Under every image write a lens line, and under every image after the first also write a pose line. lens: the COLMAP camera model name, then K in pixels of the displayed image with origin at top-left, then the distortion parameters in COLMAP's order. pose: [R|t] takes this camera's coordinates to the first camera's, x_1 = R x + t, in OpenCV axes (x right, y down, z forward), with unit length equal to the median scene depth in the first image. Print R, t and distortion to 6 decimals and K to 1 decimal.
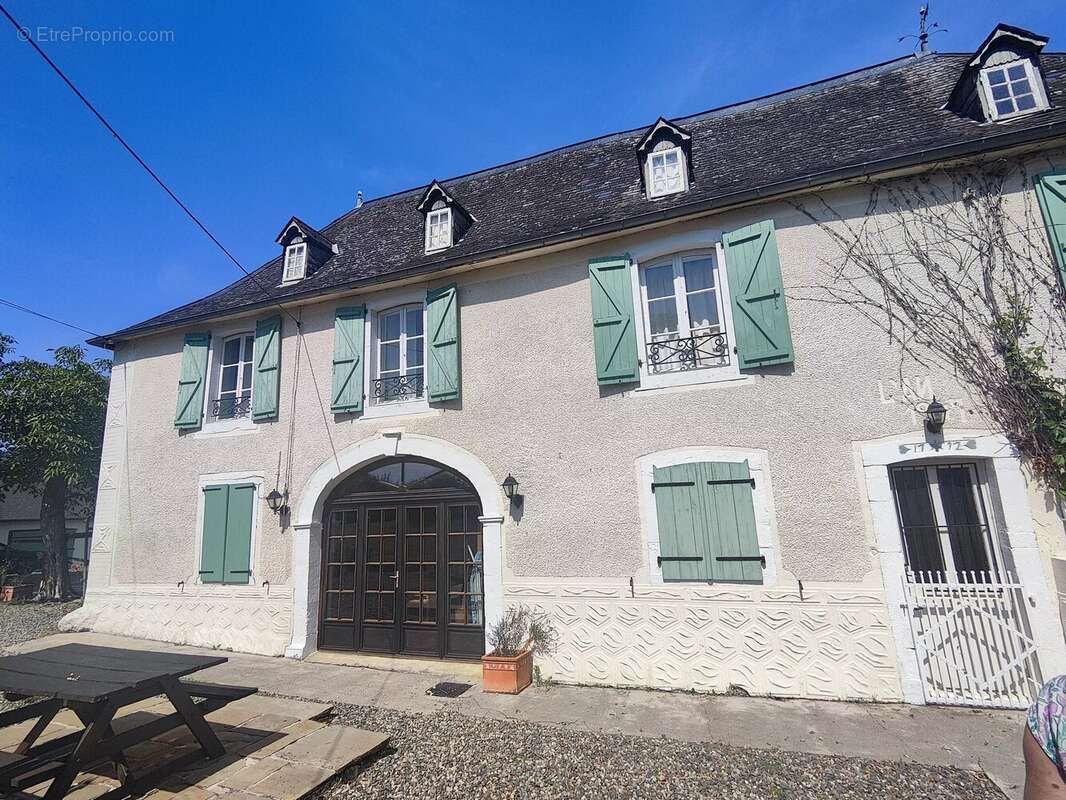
lens RADIAL K [[449.6, 0, 532.3], [0, 449.6, 441.6], [0, 0, 1]] dist [0.015549, 0.000078]
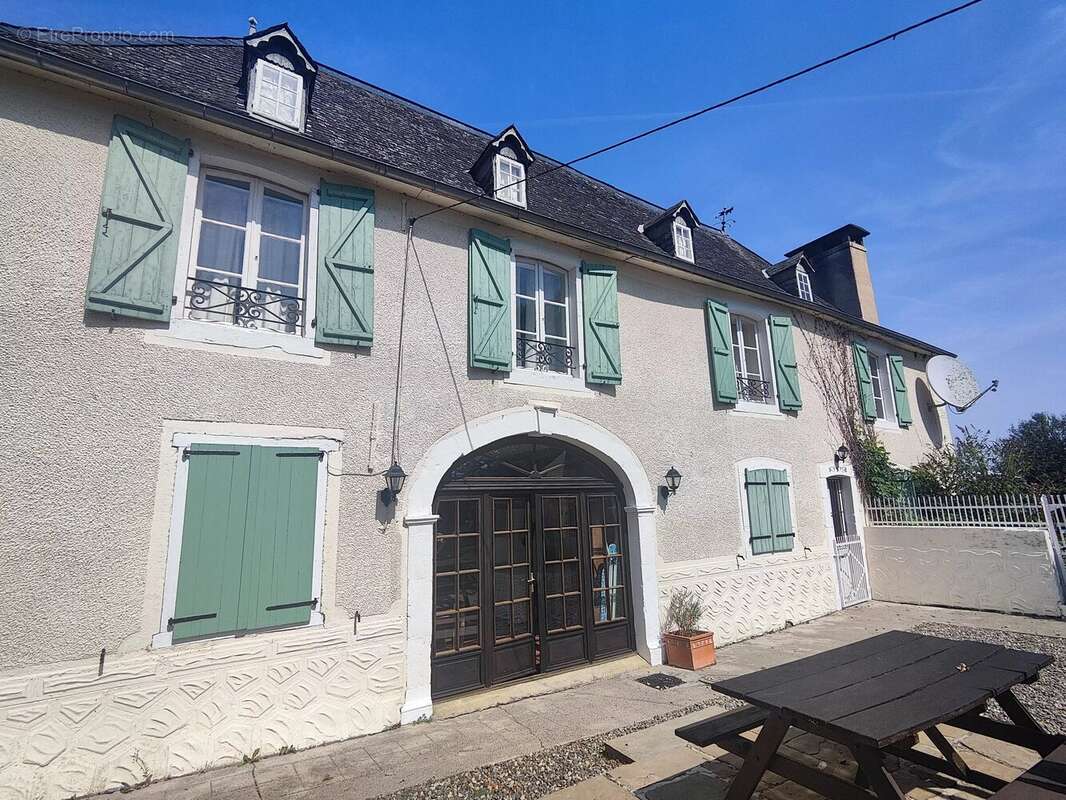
lens RADIAL K [[512.8, 0, 533.0], [0, 512.8, 400.0], [0, 0, 1]] dist [0.020949, -0.000541]
pose [[0.634335, 0.159228, 0.756483, -1.059739], [-0.125659, 0.986782, -0.102333, 0.069405], [-0.762777, -0.030146, 0.645958, 0.394848]]
